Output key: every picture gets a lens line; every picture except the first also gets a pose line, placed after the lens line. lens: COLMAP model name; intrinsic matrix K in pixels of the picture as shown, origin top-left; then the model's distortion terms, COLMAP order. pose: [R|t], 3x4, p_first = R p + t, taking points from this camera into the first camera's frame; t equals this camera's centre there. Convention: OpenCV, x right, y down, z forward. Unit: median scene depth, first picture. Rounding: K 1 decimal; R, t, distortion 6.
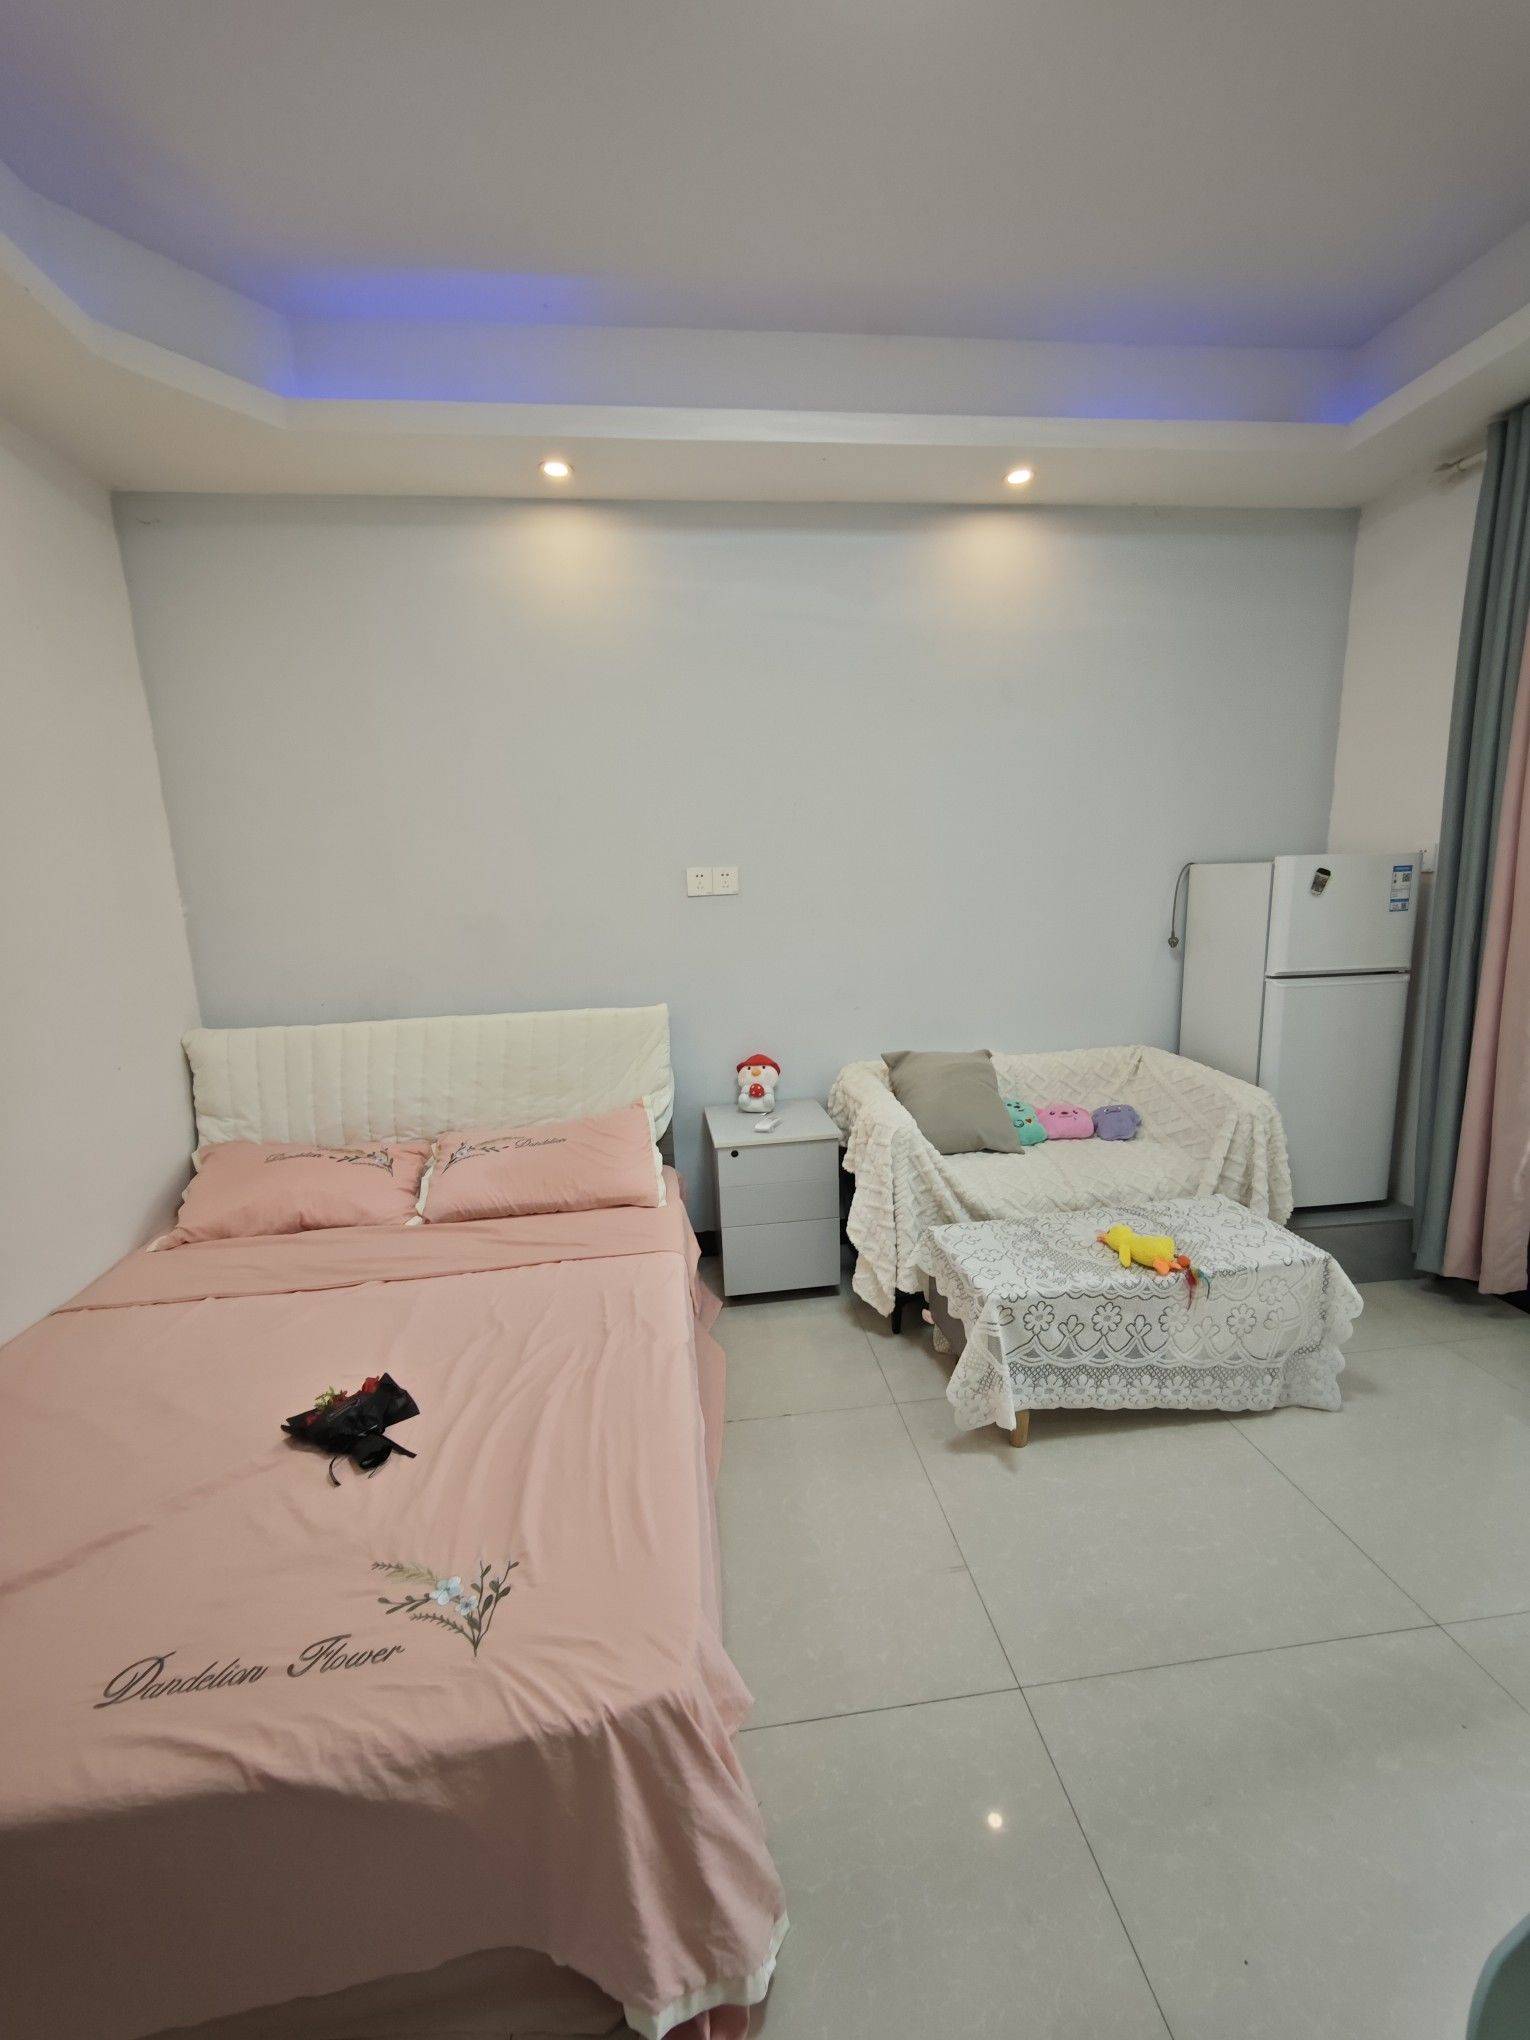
lens RADIAL K [[850.1, 0, 767.0], [0, 850.1, 1027.6], [0, 0, 1]] dist [-0.003156, 0.000300]
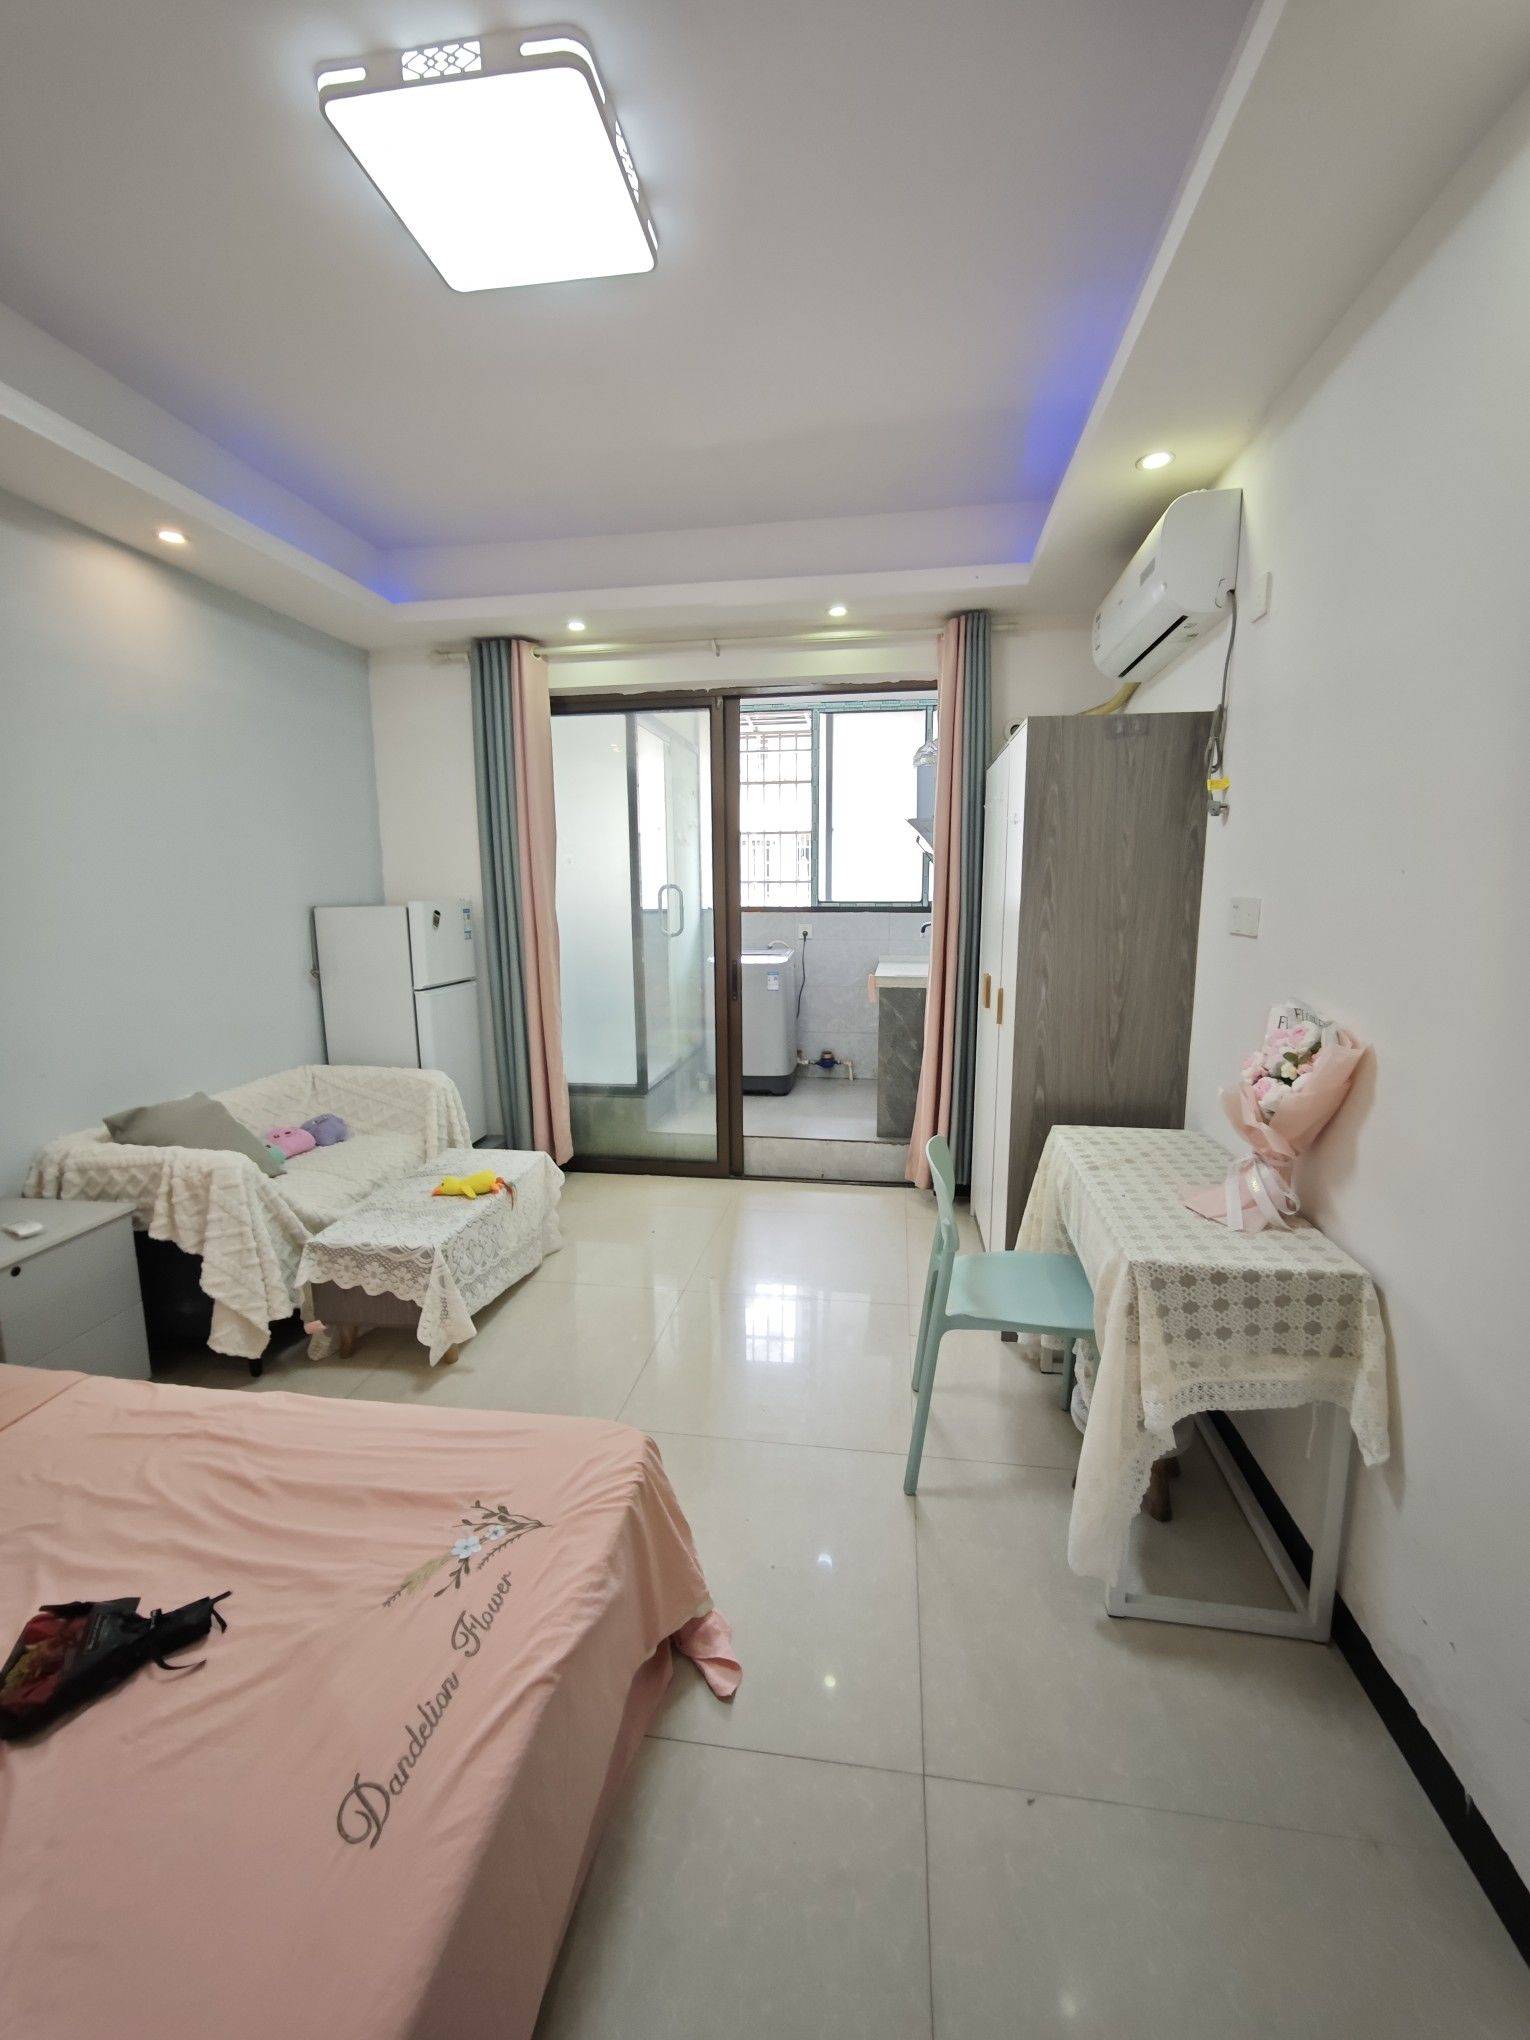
lens RADIAL K [[850.1, 0, 767.0], [0, 850.1, 1027.6], [0, 0, 1]] dist [-0.003156, 0.000300]
pose [[0.270353, -0.125710, 0.954519, -0.609326], [0.177840, 0.980898, 0.078814, -0.009627], [-0.946193, 0.148445, 0.287545, 0.103172]]
